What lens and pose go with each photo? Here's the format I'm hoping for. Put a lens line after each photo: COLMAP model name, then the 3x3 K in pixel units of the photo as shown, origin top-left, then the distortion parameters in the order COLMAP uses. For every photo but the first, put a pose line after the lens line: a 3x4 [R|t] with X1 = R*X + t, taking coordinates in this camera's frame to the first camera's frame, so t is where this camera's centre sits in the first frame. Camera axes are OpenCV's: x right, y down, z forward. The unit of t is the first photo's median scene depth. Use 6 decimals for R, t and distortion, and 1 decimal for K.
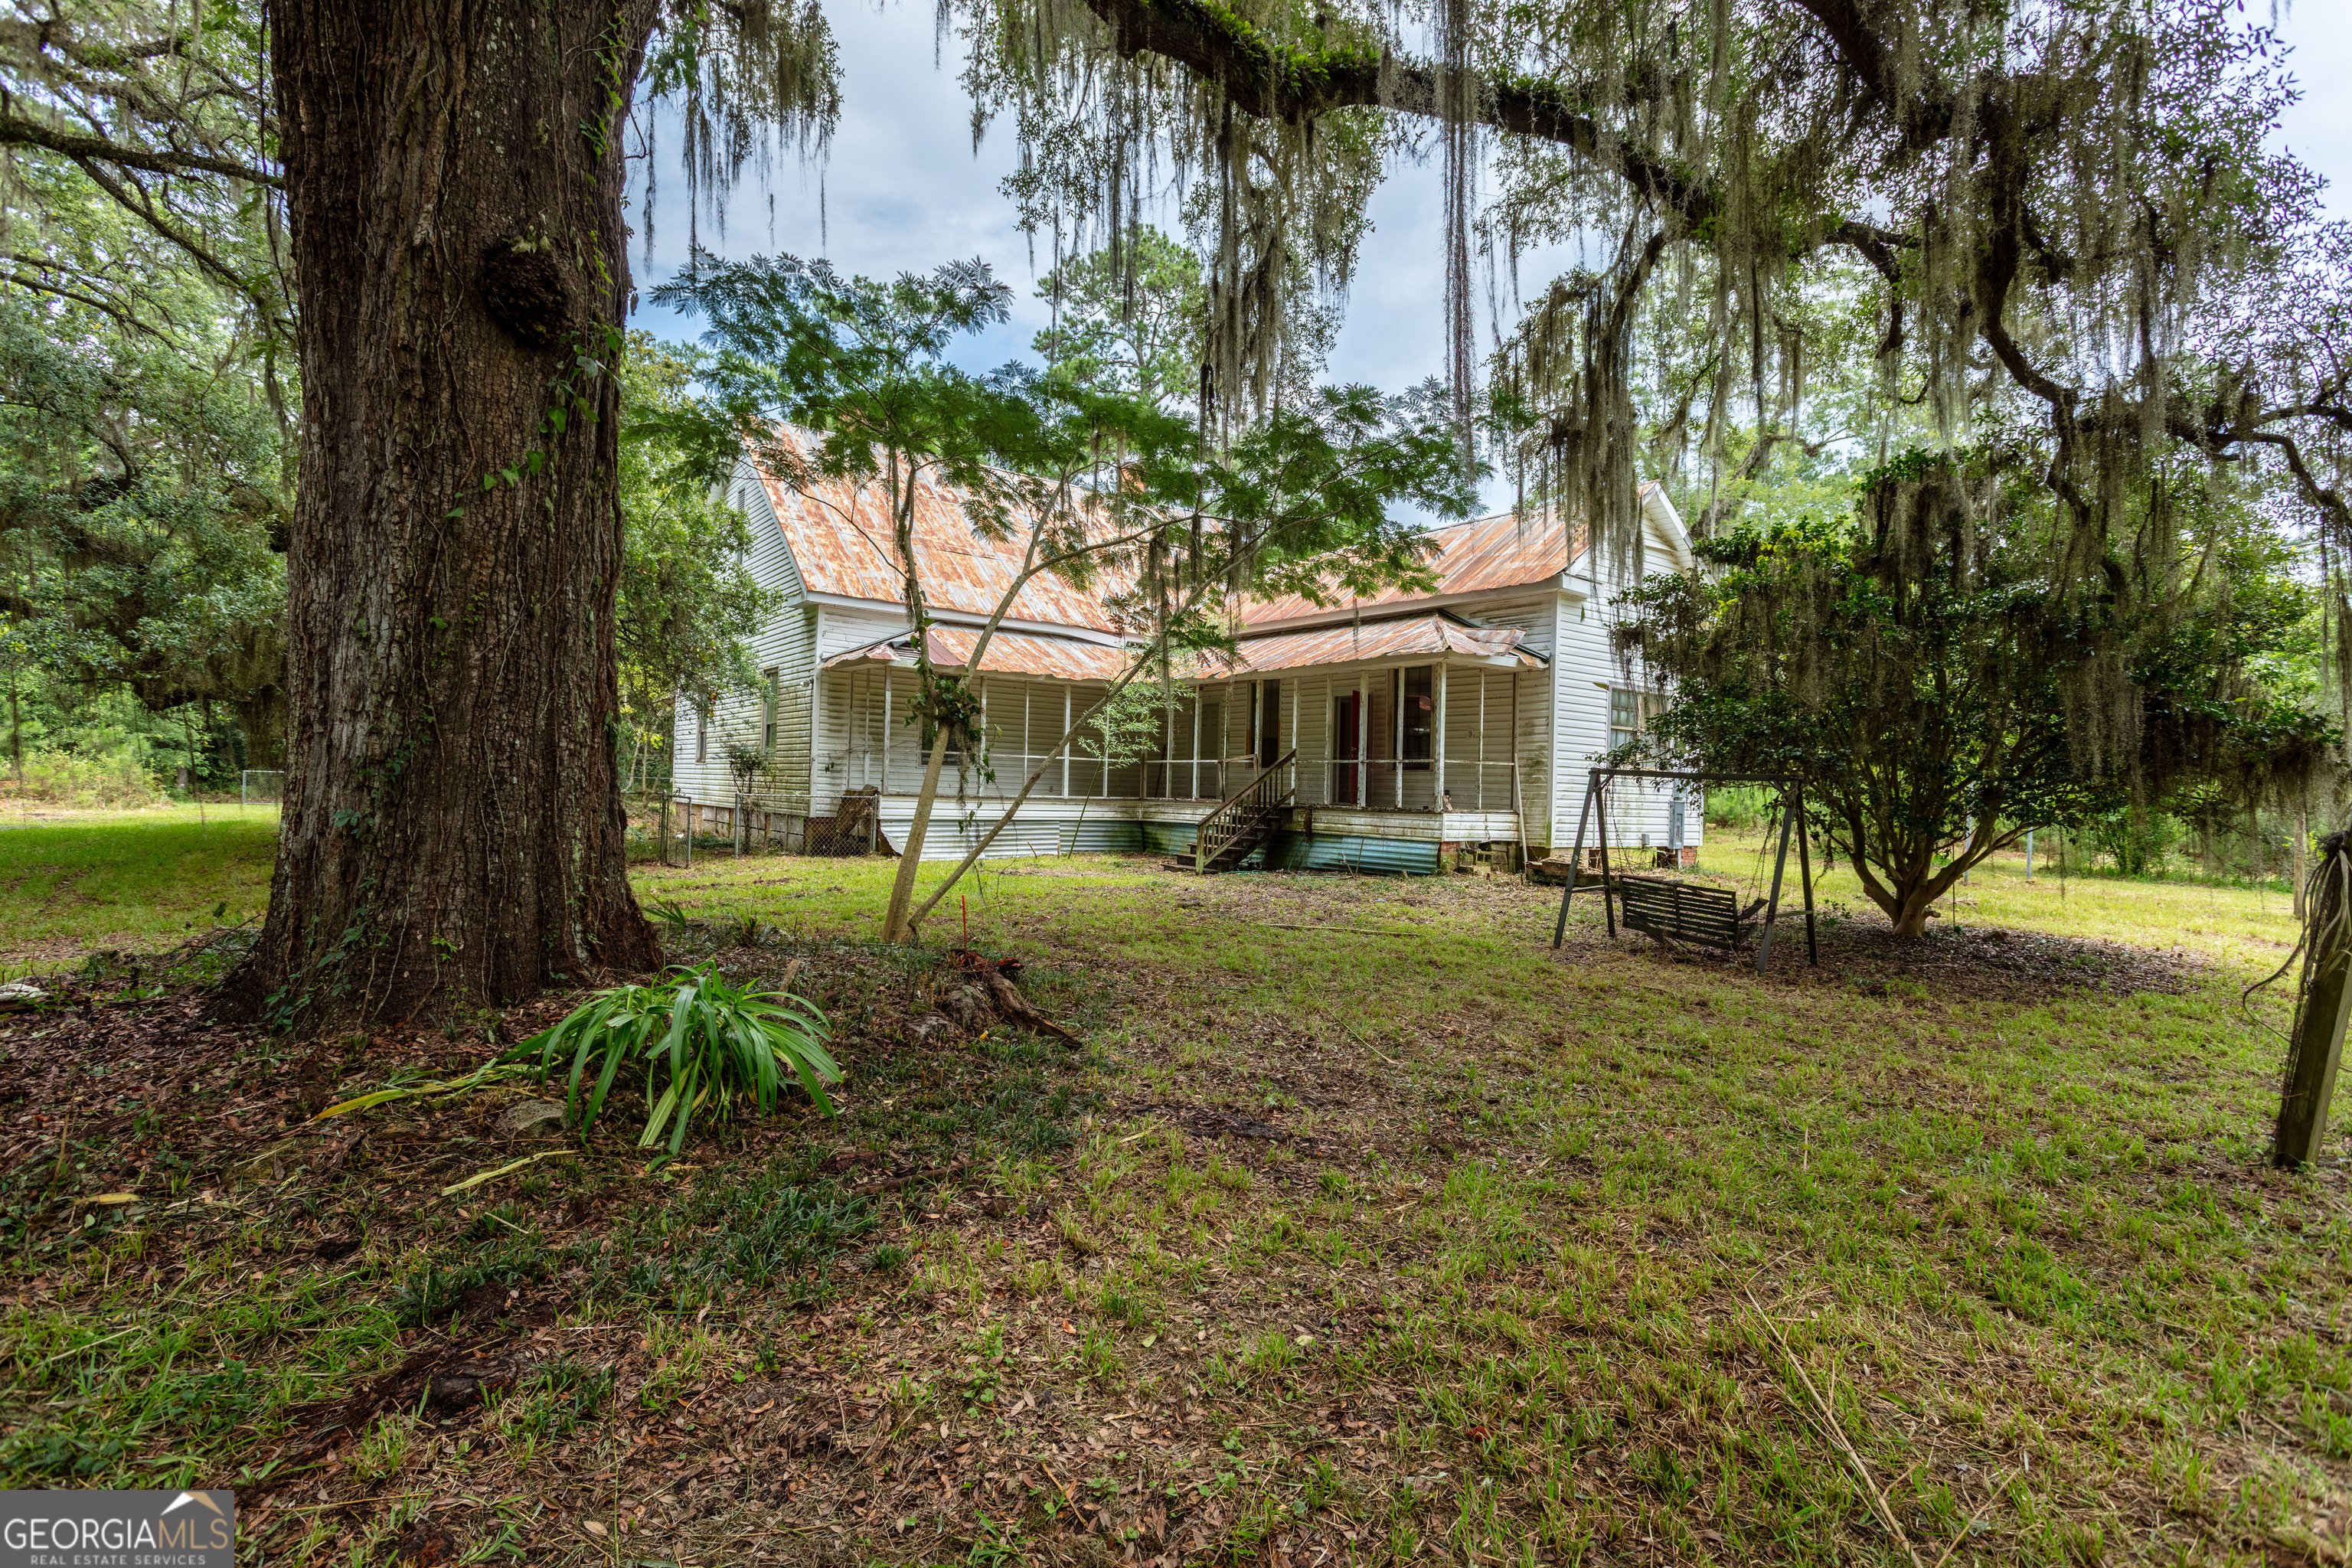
lens RADIAL K [[1117.8, 0, 1170.8], [0, 1117.8, 780.7], [0, 0, 1]] dist [-0.004015, 0.001925]
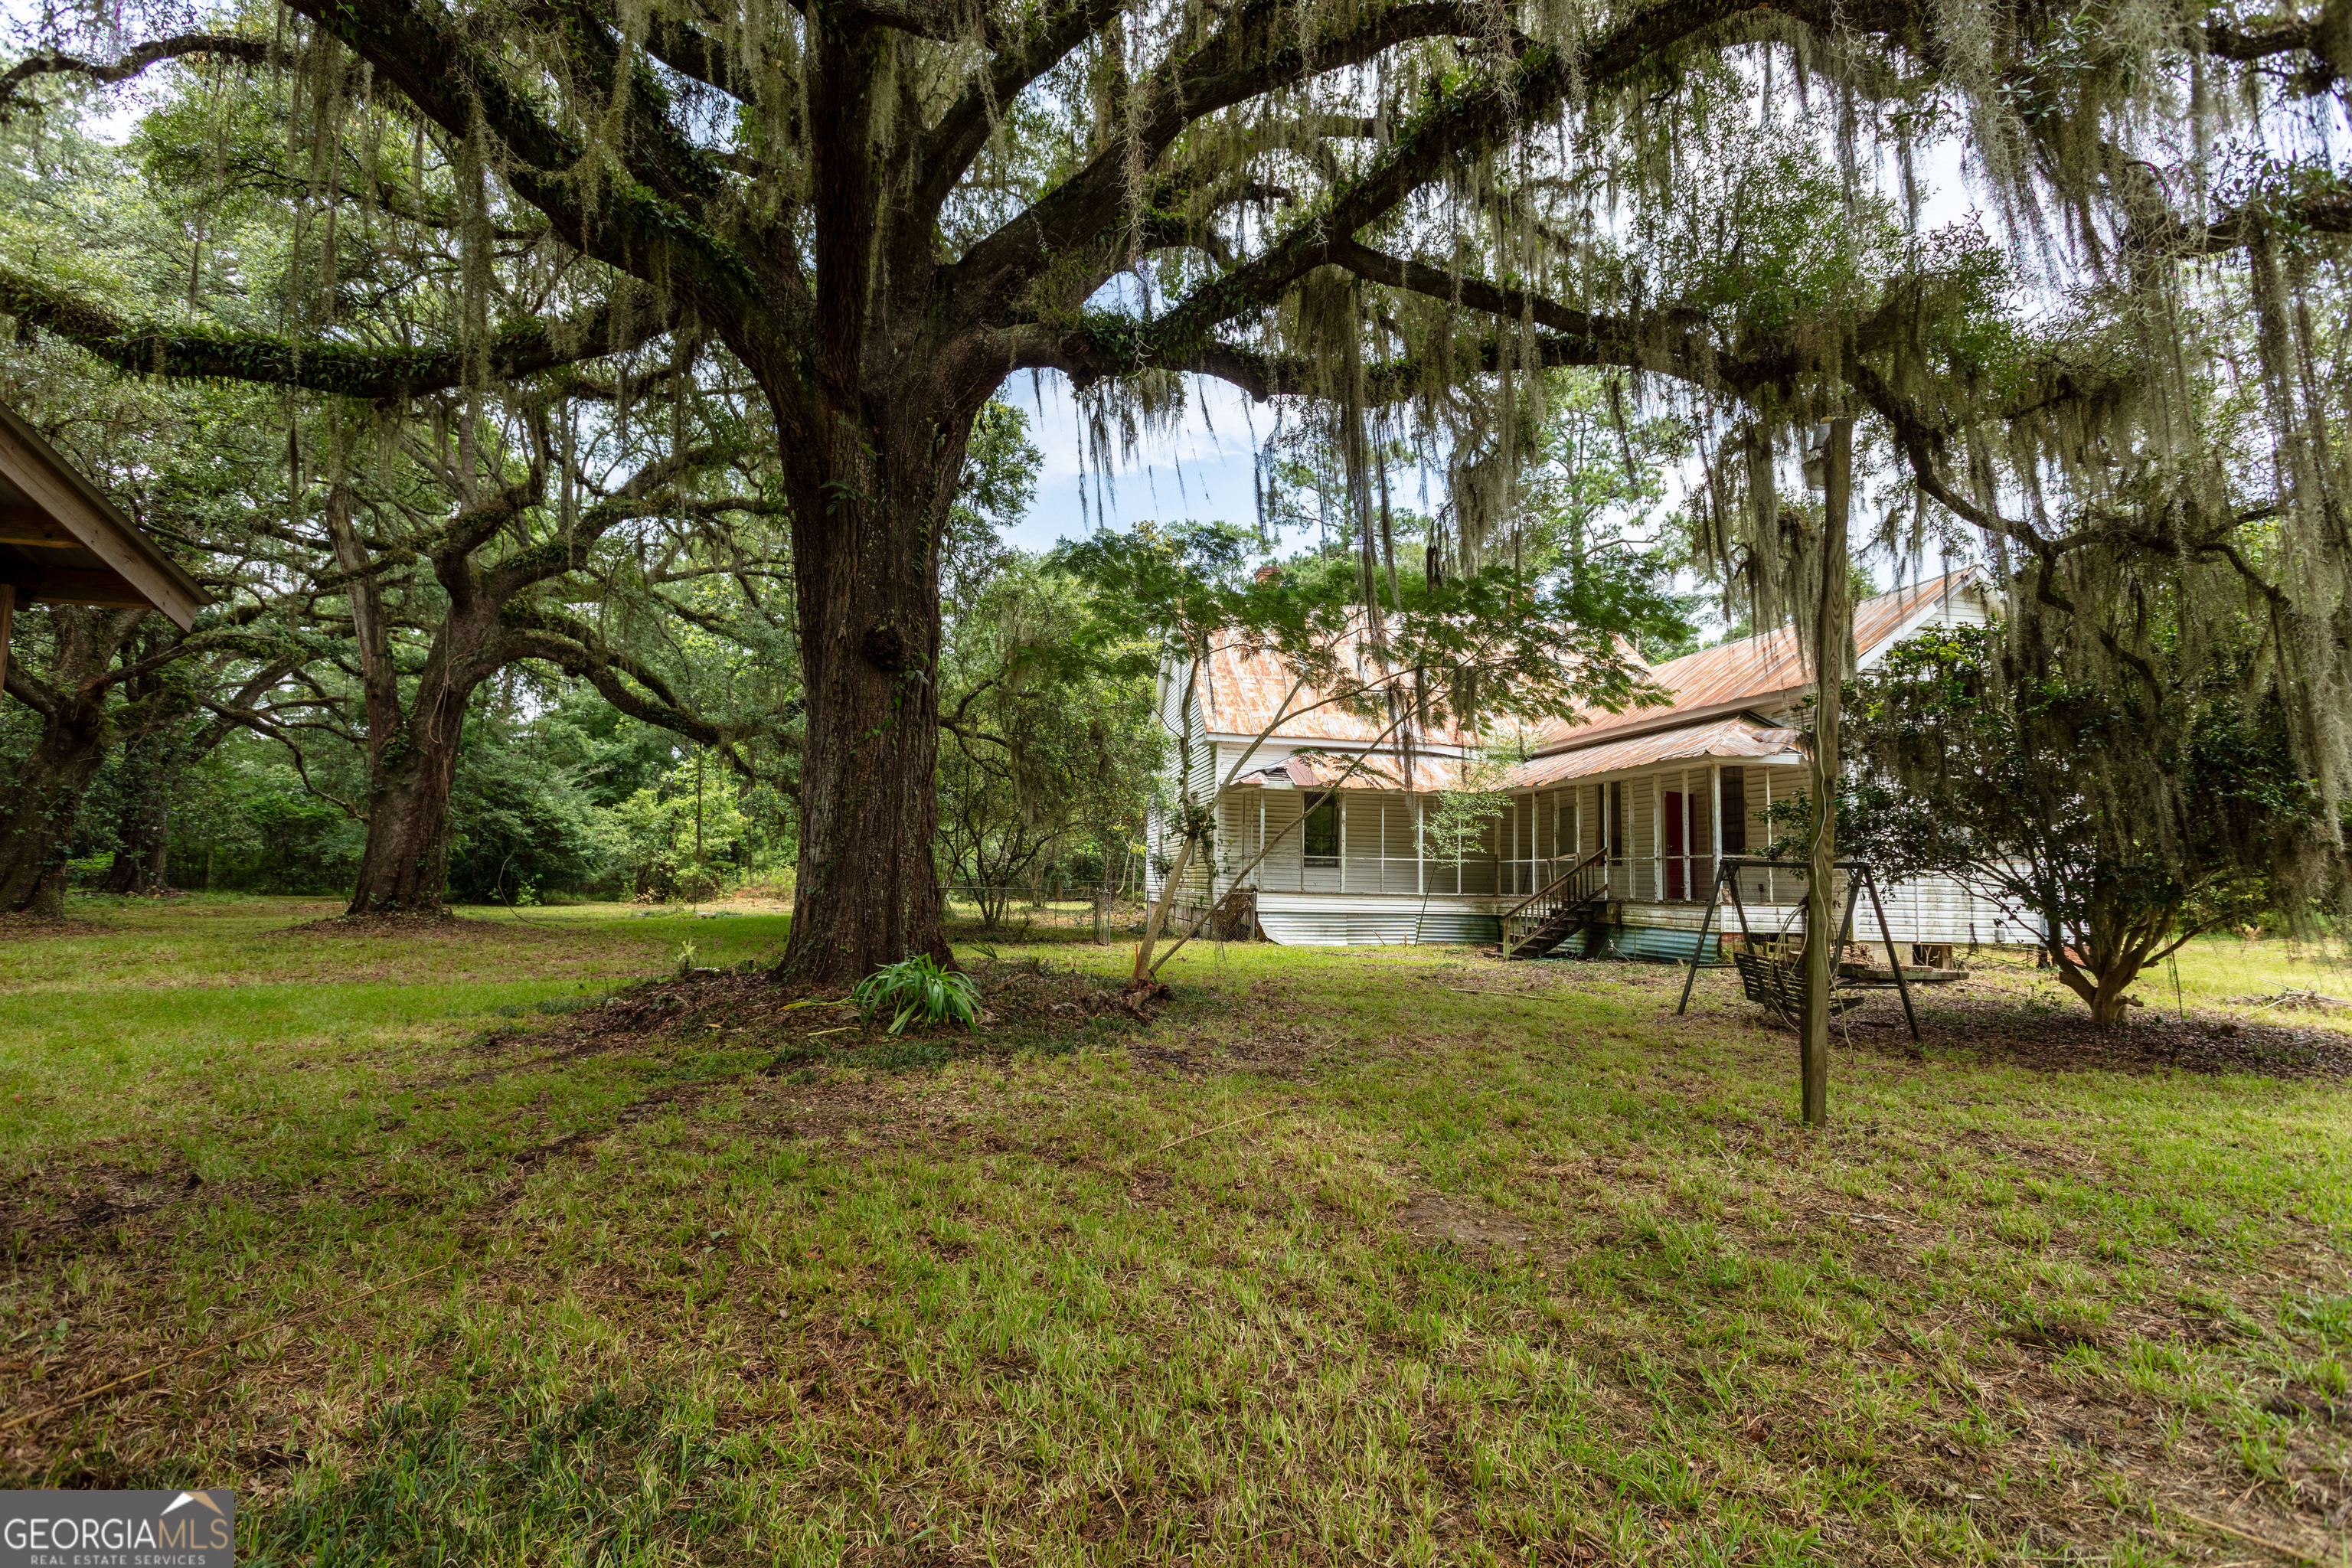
lens RADIAL K [[1117.8, 0, 1180.2], [0, 1117.8, 788.2], [0, 0, 1]] dist [-0.004015, 0.001925]
pose [[0.895134, -0.044601, -0.443561, 0.230644], [0.006190, 0.996130, -0.087670, 0.006886], [0.445755, 0.075730, 0.891946, -0.170791]]
